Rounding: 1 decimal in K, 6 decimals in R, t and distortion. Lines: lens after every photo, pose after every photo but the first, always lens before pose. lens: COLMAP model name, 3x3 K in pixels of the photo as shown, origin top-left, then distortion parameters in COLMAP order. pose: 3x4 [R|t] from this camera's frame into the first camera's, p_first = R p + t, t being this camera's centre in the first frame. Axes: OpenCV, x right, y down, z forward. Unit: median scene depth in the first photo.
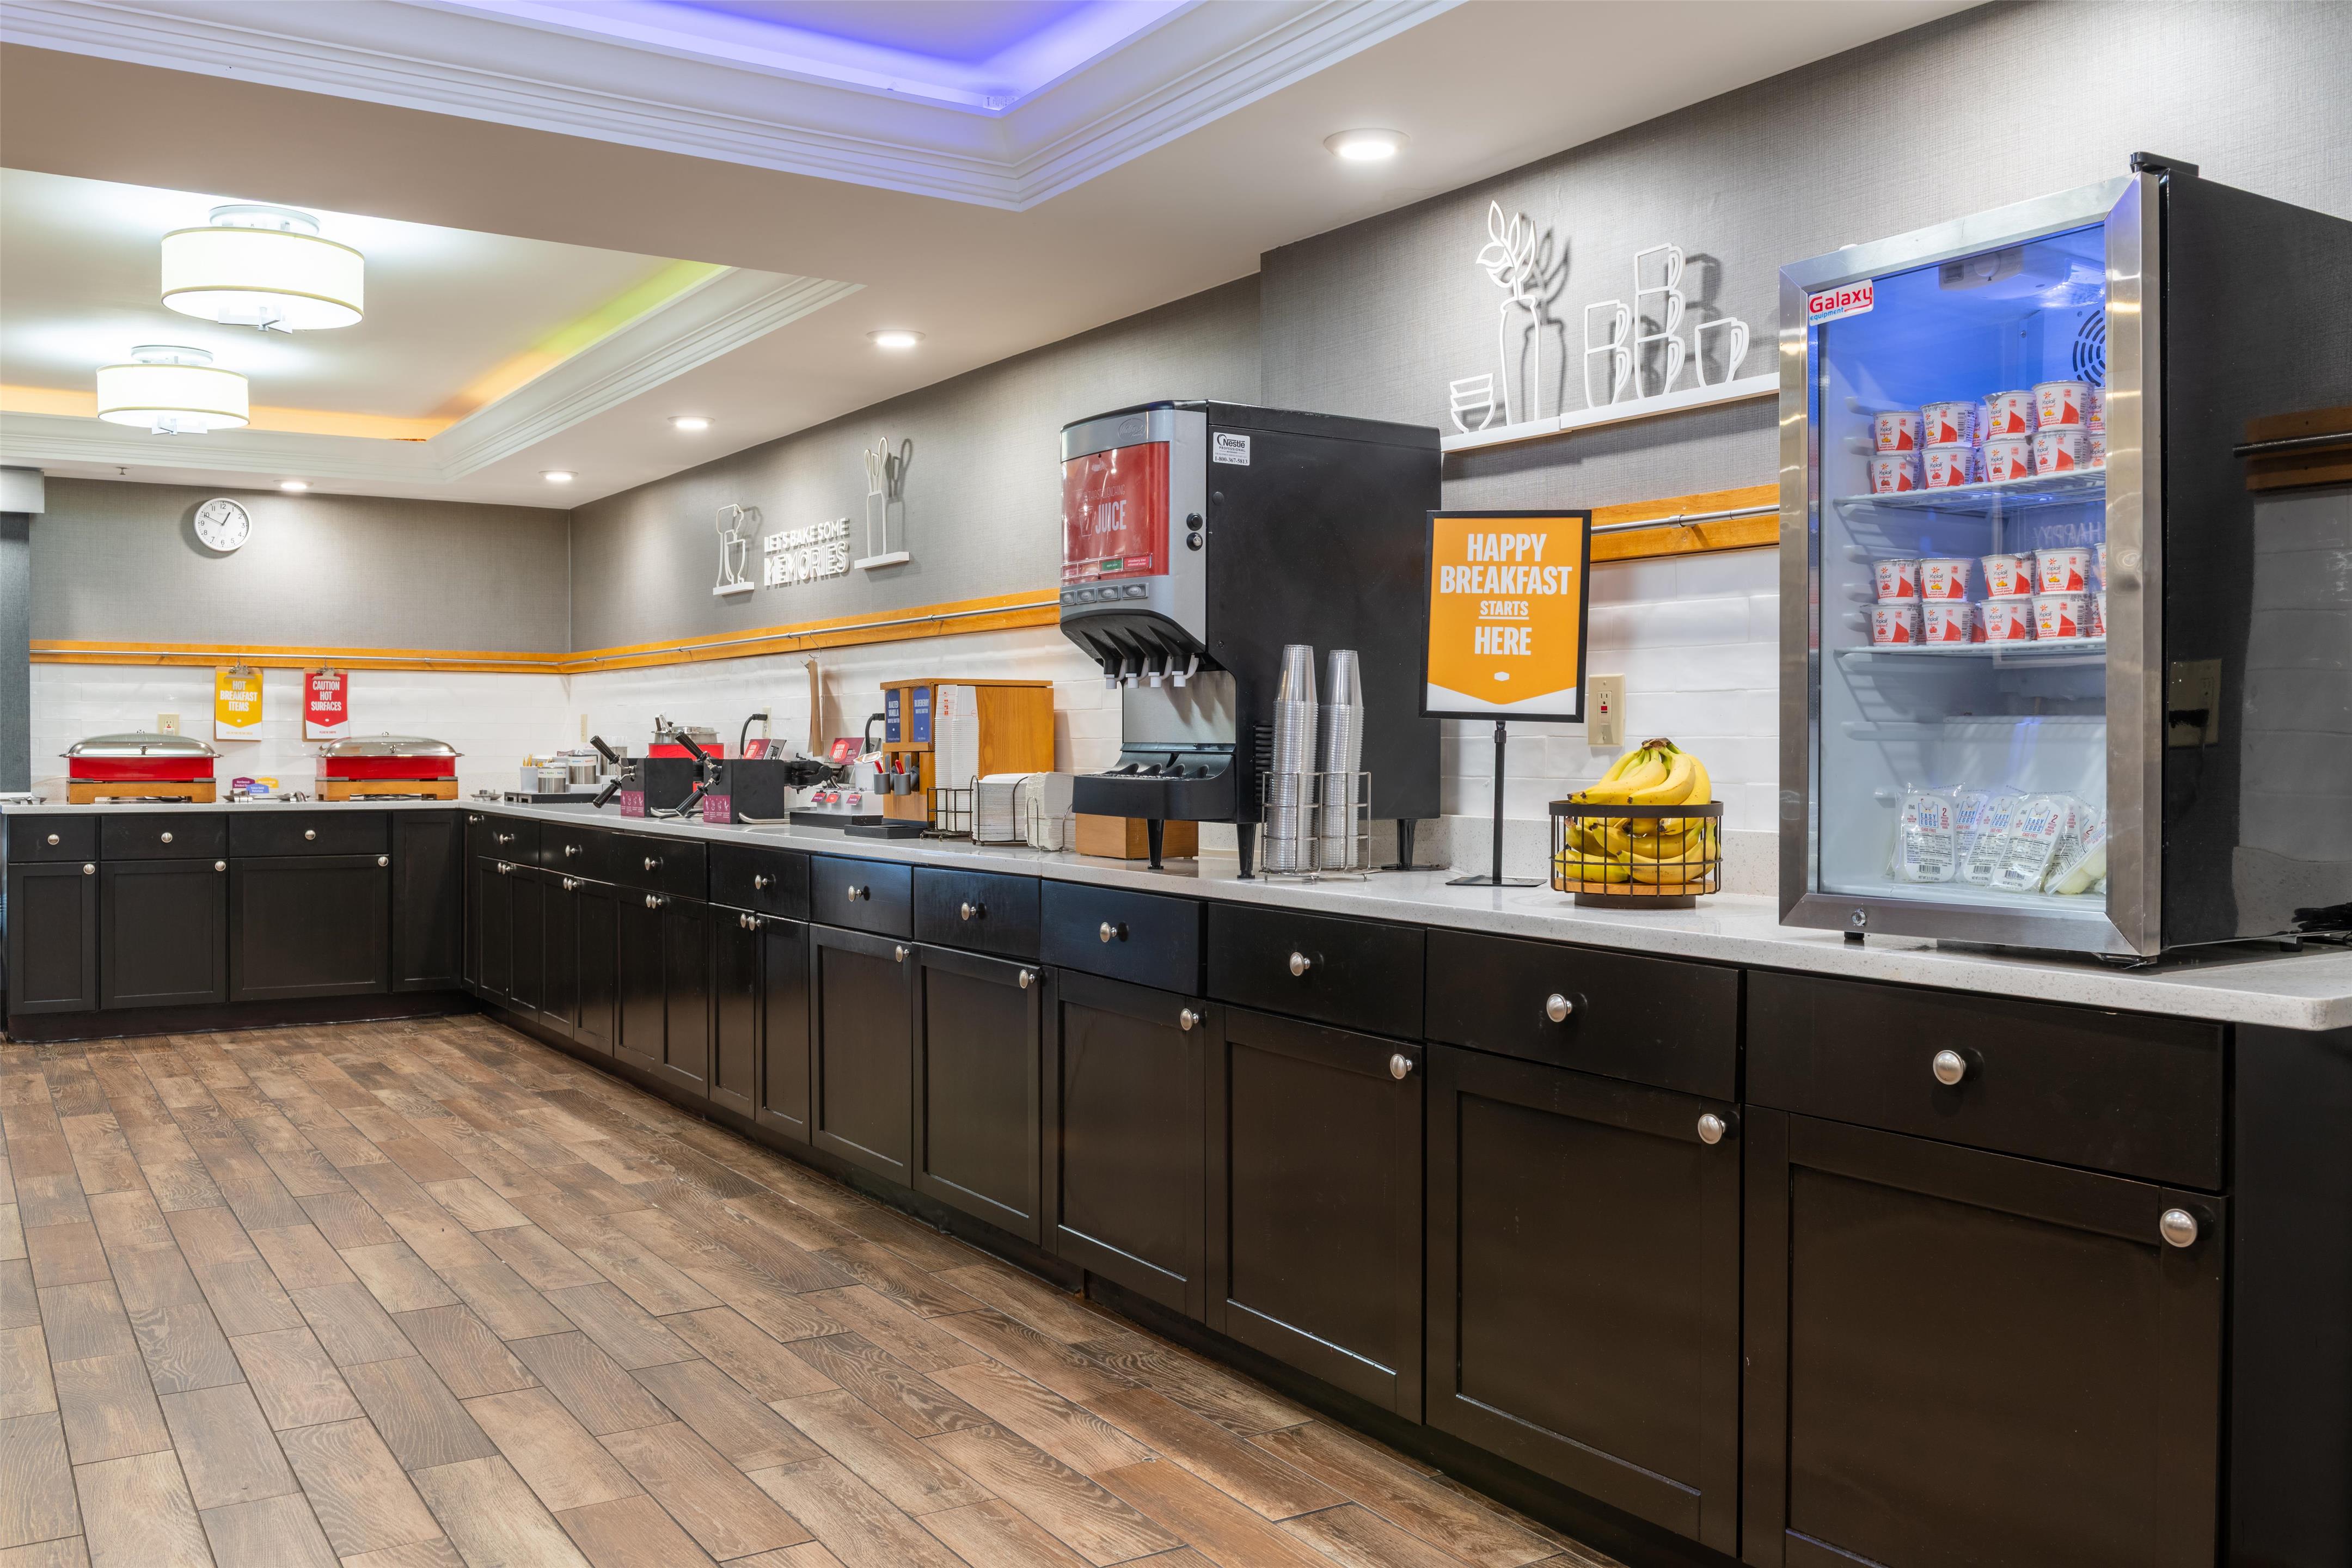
lens RADIAL K [[1938.9, 0, 1163.7], [0, 1938.9, 765.4], [0, 0, 1]] dist [-0.026952, -0.005018]
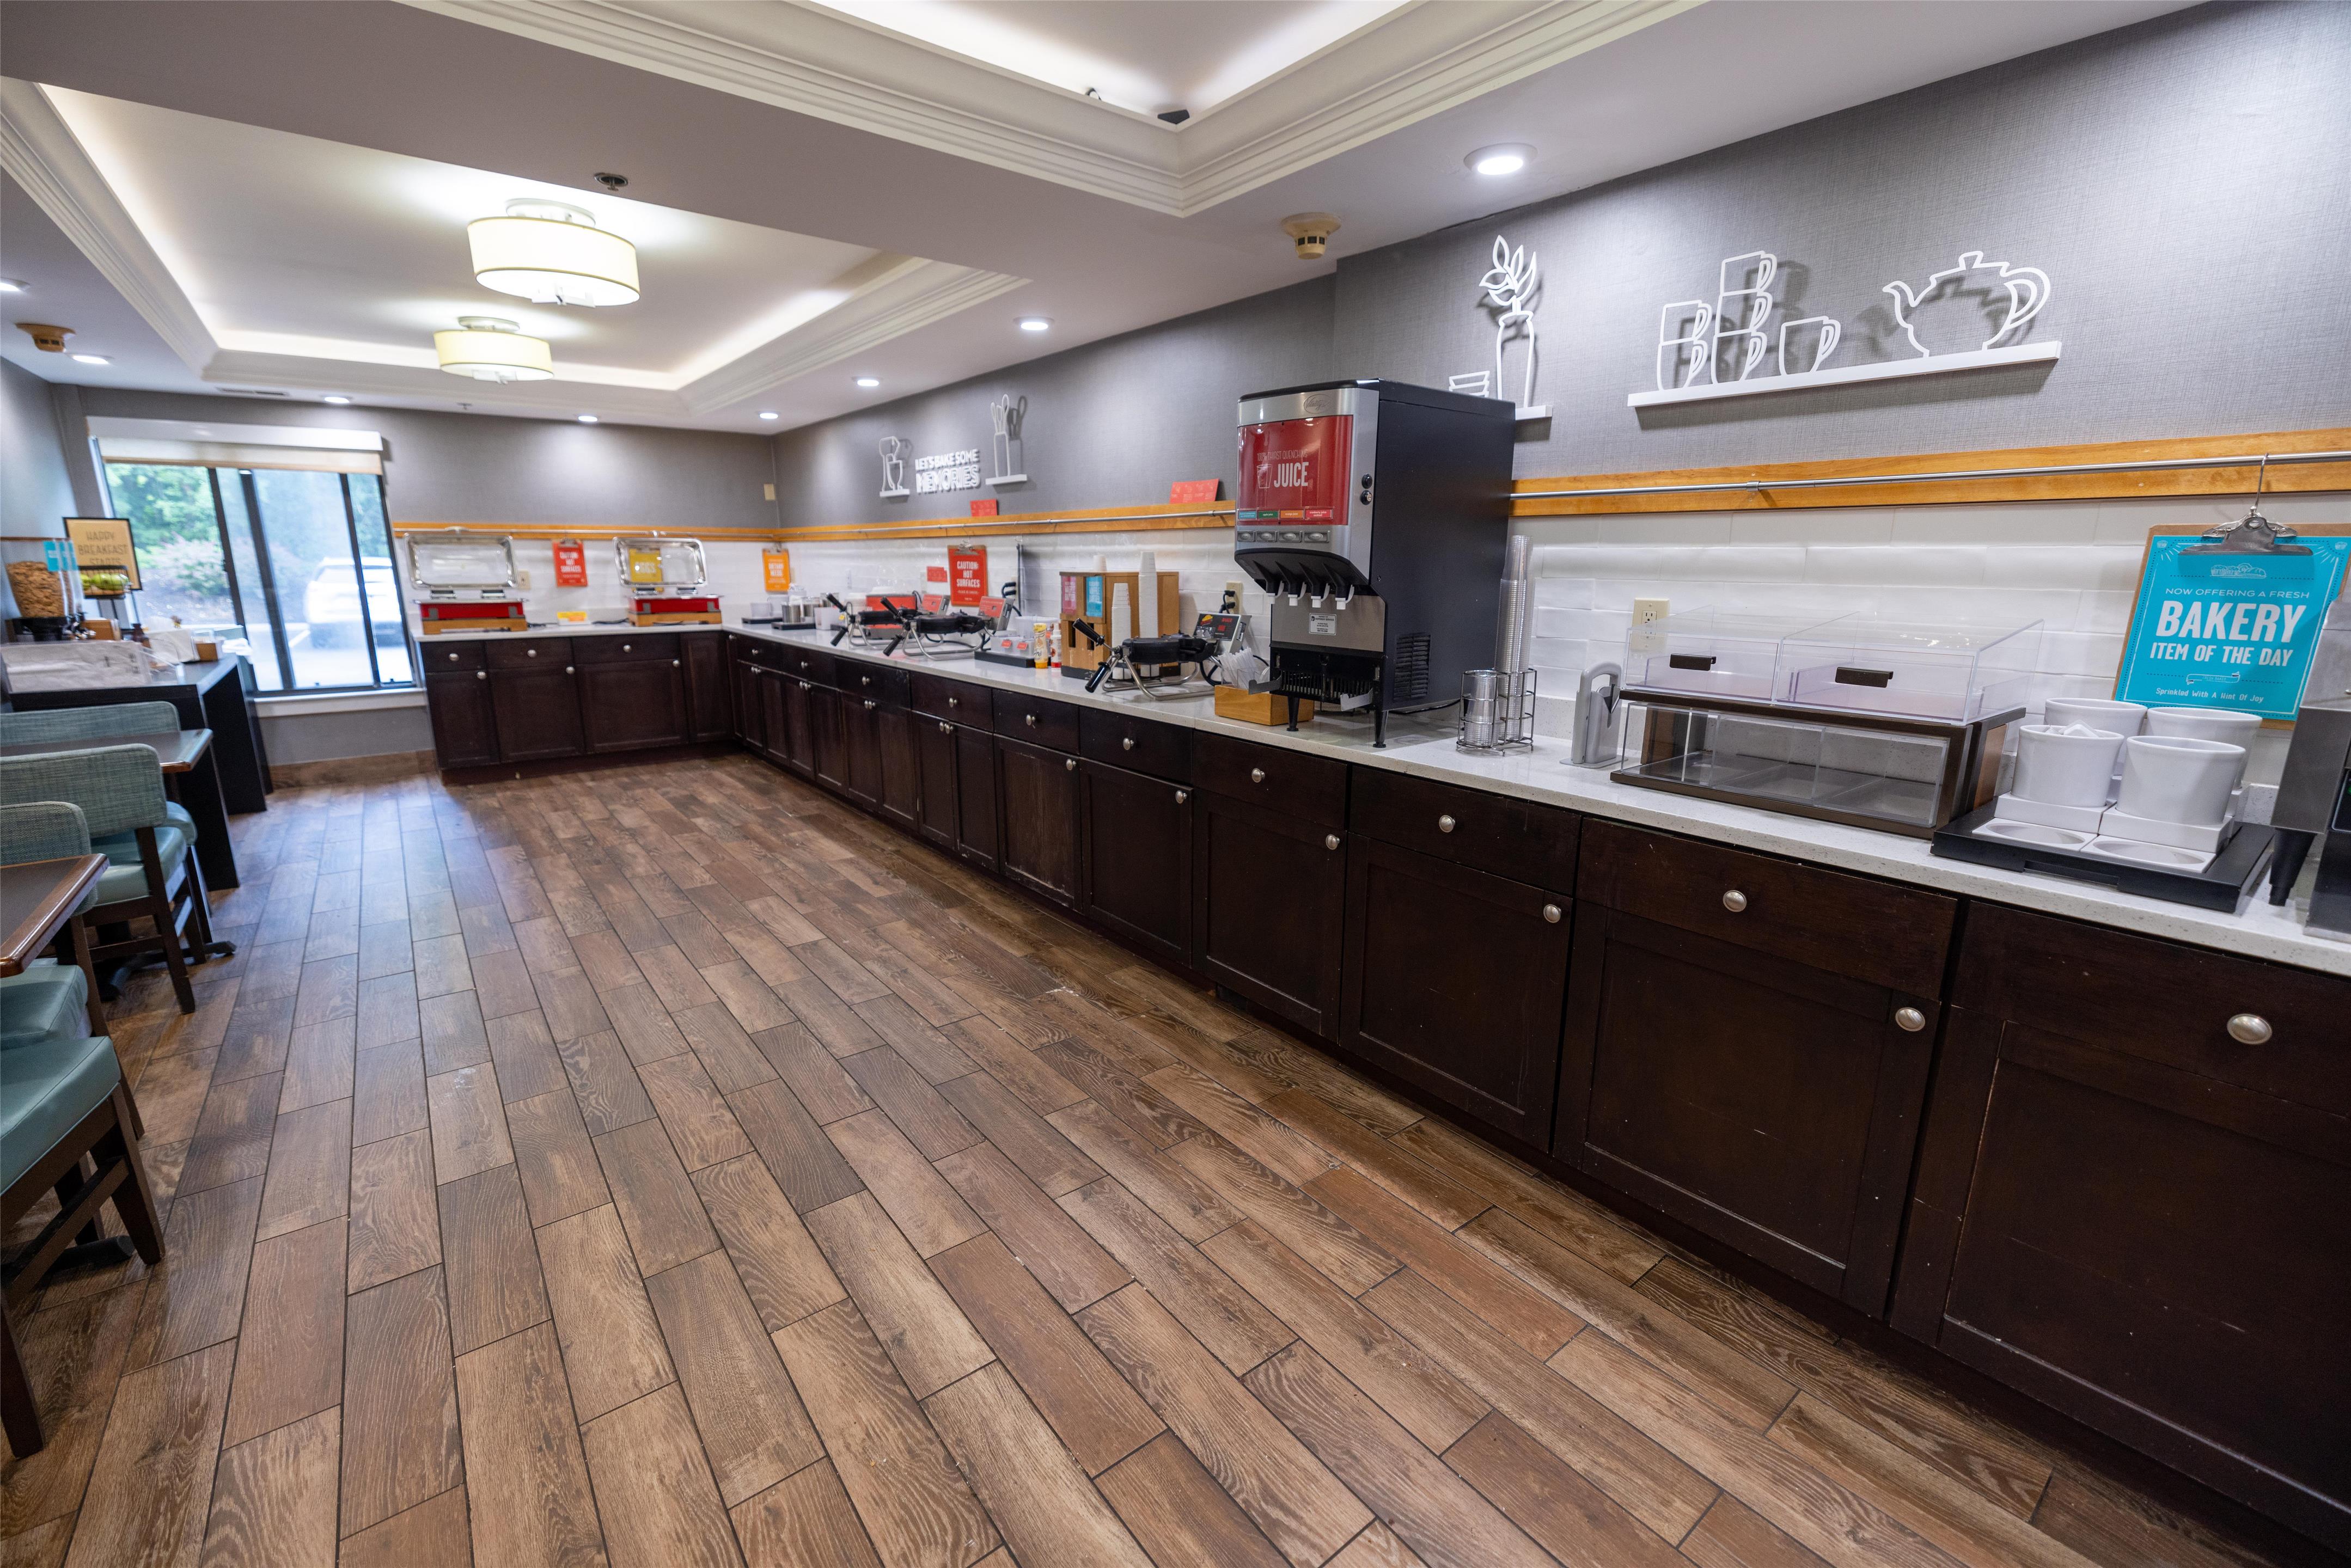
lens RADIAL K [[975.7, 0, 1164.3], [0, 975.7, 777.3], [0, 0, 1]] dist [0.002066, -0.000092]
pose [[0.995403, -0.021930, 0.093228, -0.130333], [0.001806, 0.977555, 0.210671, -0.050704], [-0.095756, -0.209535, 0.973101, 0.247548]]
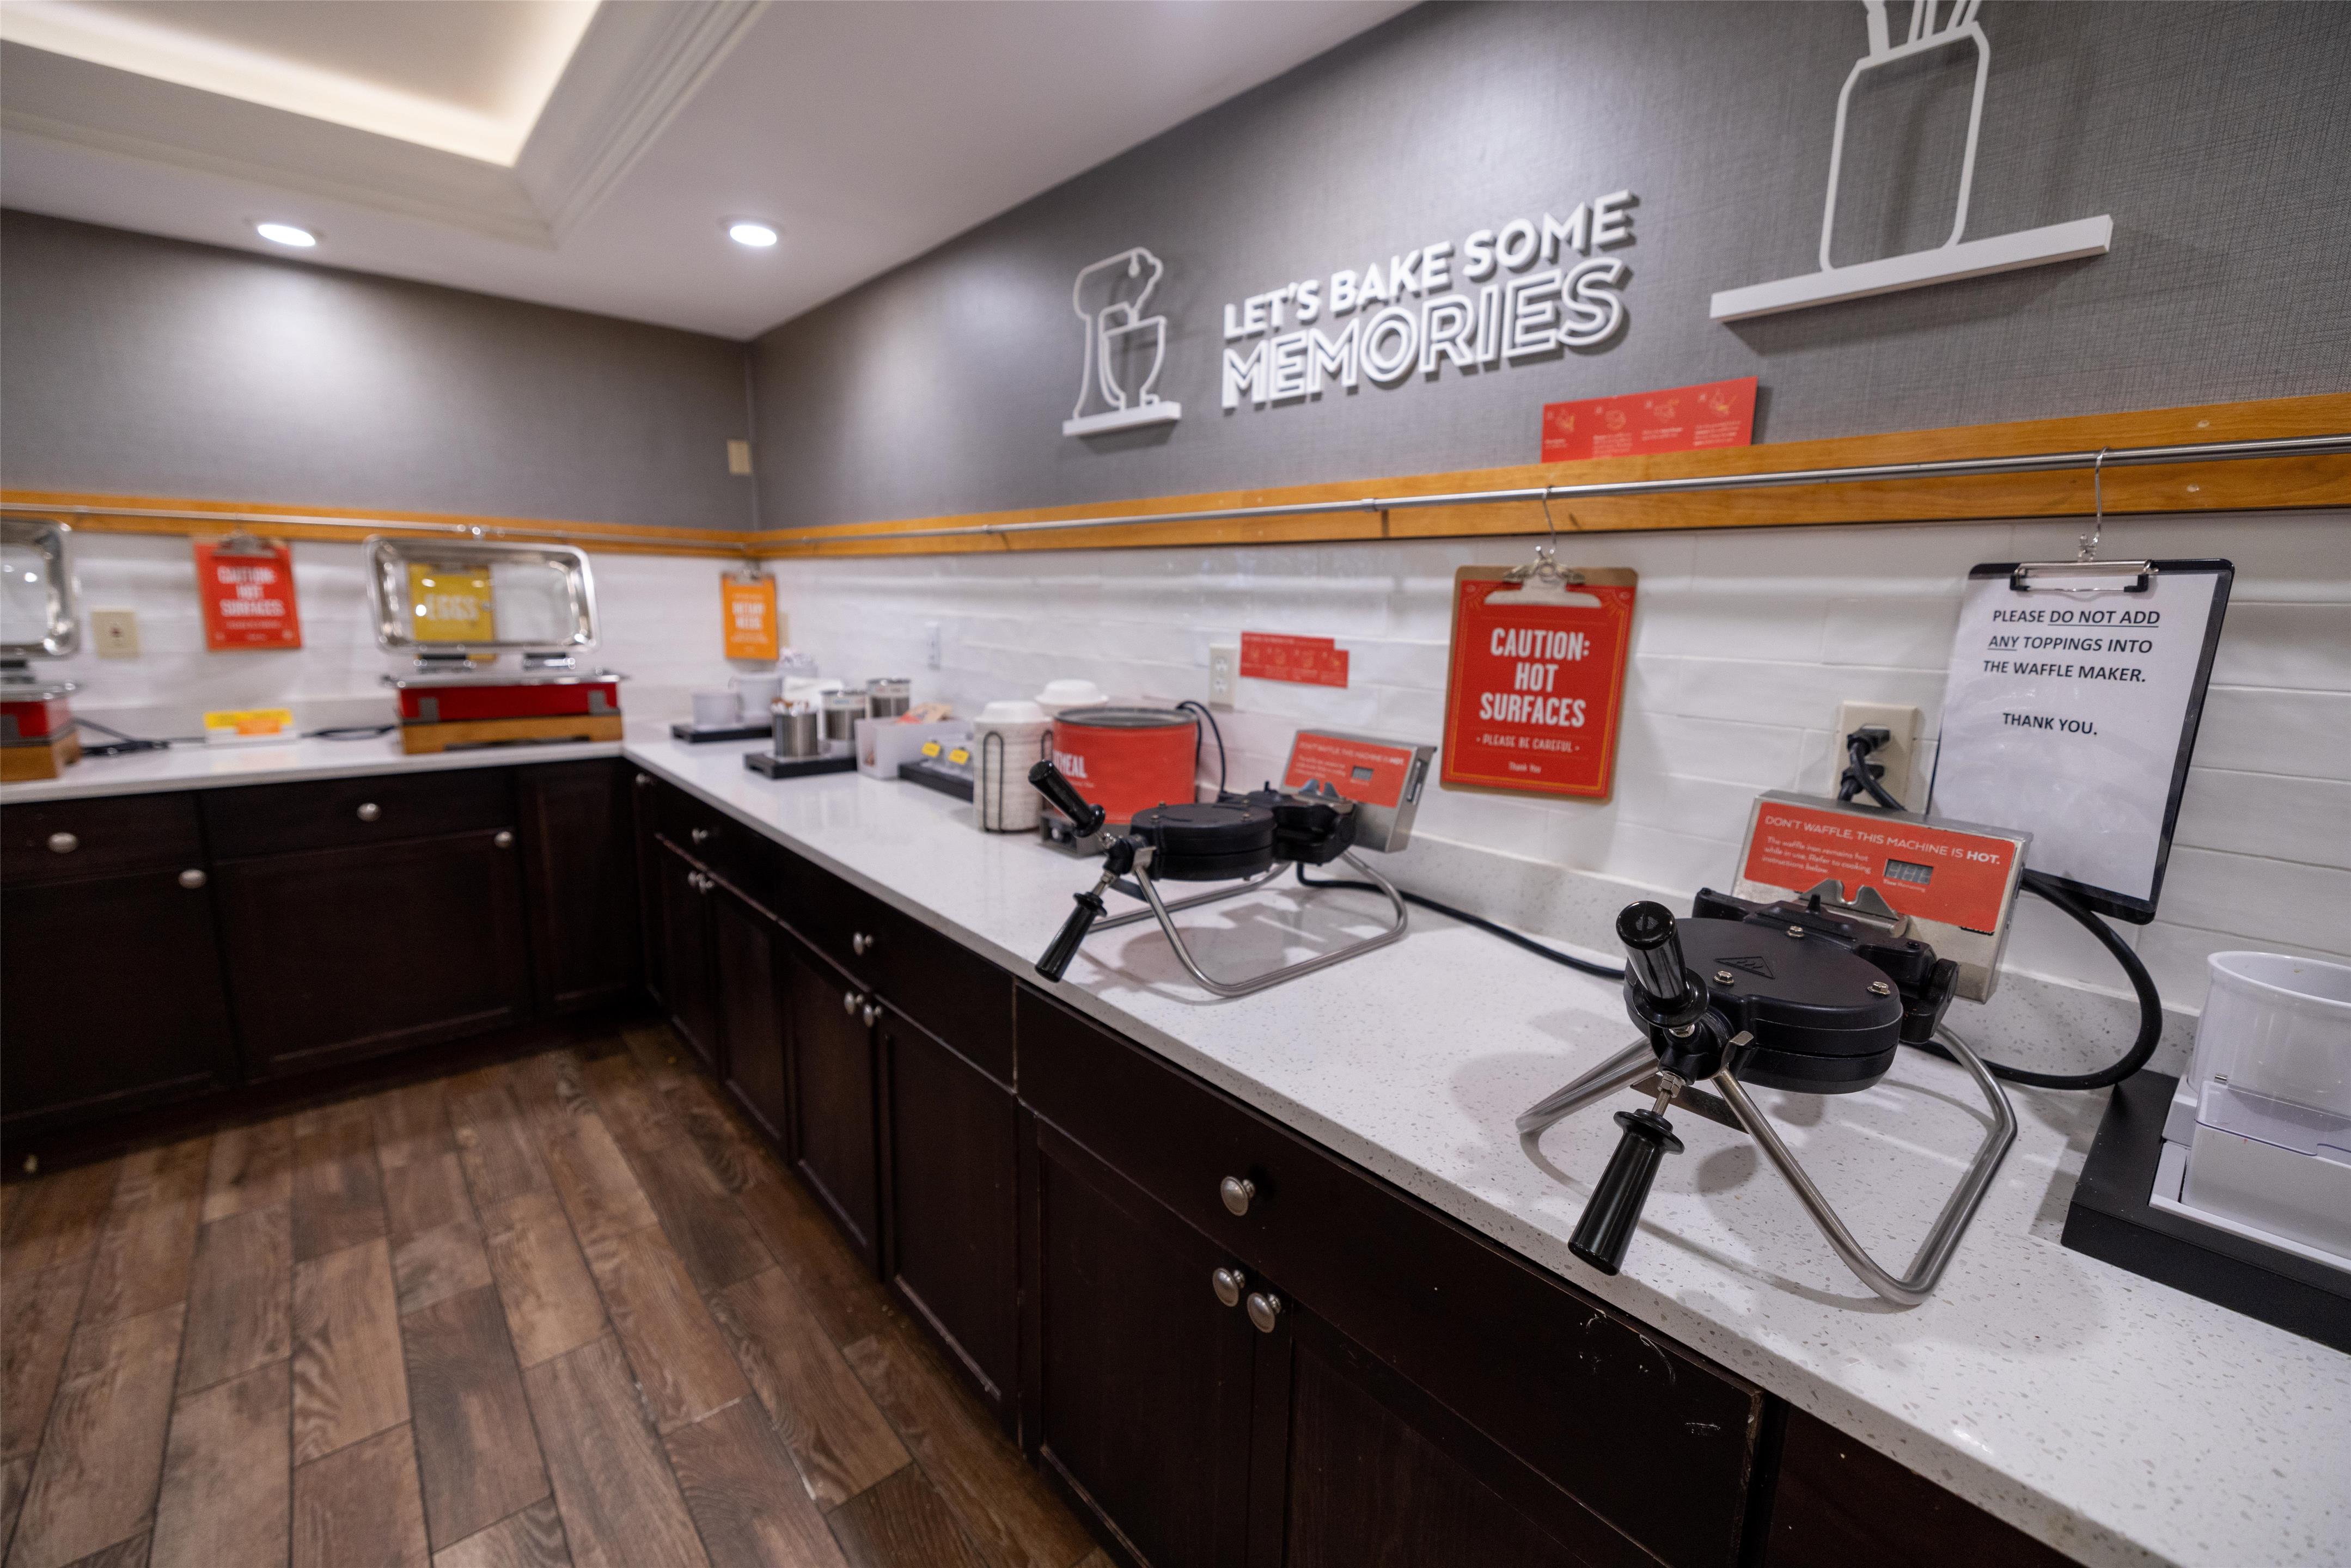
lens RADIAL K [[975.7, 0, 1164.3], [0, 975.7, 777.3], [0, 0, 1]] dist [0.002066, -0.000092]
pose [[0.989376, -0.005688, 0.145267, -0.394248], [-0.019733, 0.984732, 0.172956, -0.061680], [-0.144033, -0.173985, 0.974158, 1.113637]]
